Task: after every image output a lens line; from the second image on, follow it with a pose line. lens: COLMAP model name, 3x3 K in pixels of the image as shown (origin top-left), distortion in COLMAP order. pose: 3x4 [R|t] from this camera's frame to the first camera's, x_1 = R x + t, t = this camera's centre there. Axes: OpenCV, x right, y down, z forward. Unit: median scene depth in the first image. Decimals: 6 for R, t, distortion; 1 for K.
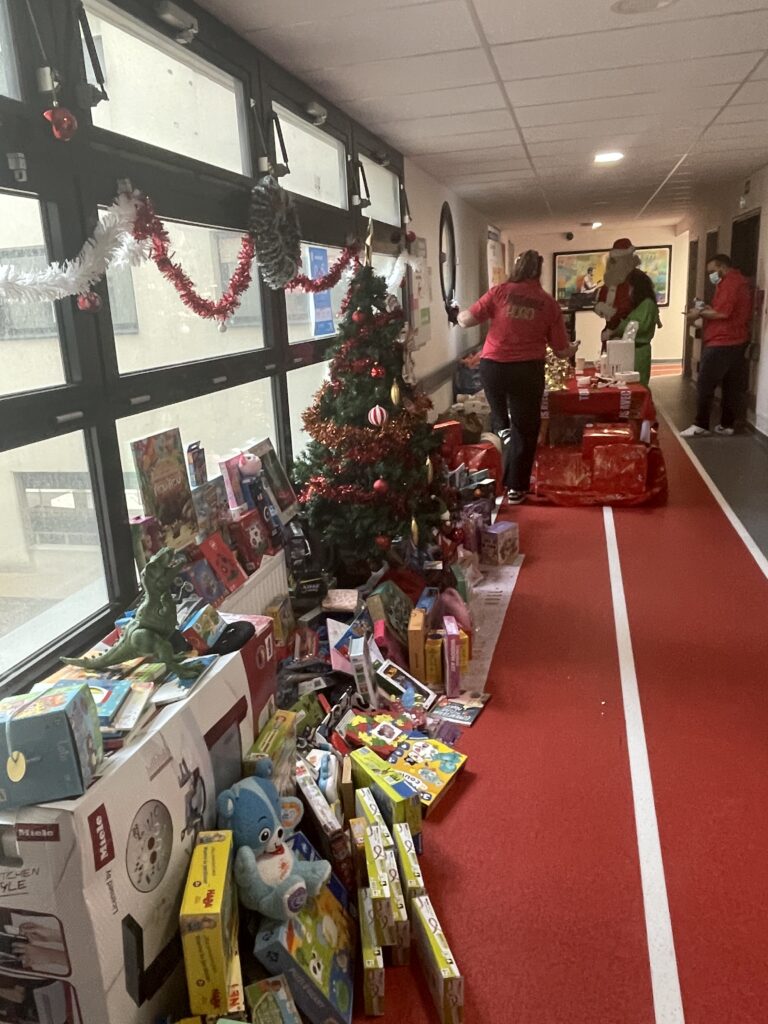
lens RADIAL K [[787.0, 0, 364.8], [0, 787.0, 514.5], [0, 0, 1]] dist [0.014784, -0.000048]
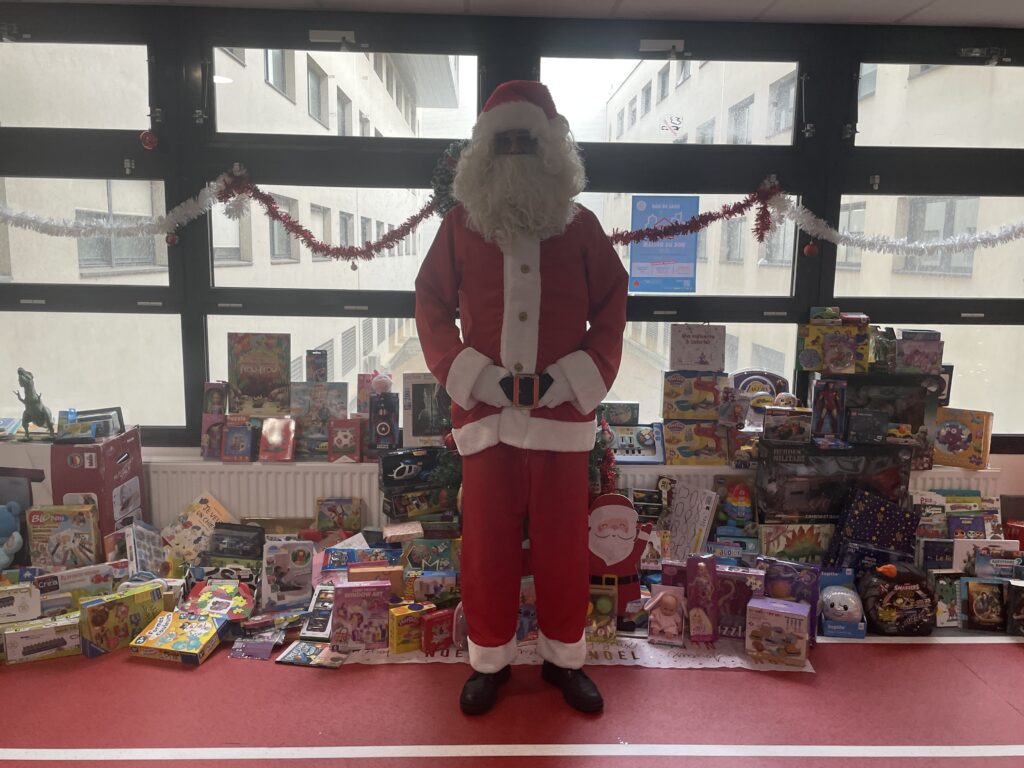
lens RADIAL K [[823.3, 0, 512.0], [0, 823.3, 384.0], [0, 0, 1]] dist [0.052214, -0.063132]
pose [[0.288841, 0.204776, -0.935221, 1.070984], [-0.283176, 0.951421, 0.120865, -0.269606], [0.914539, 0.229921, 0.332797, 0.781755]]
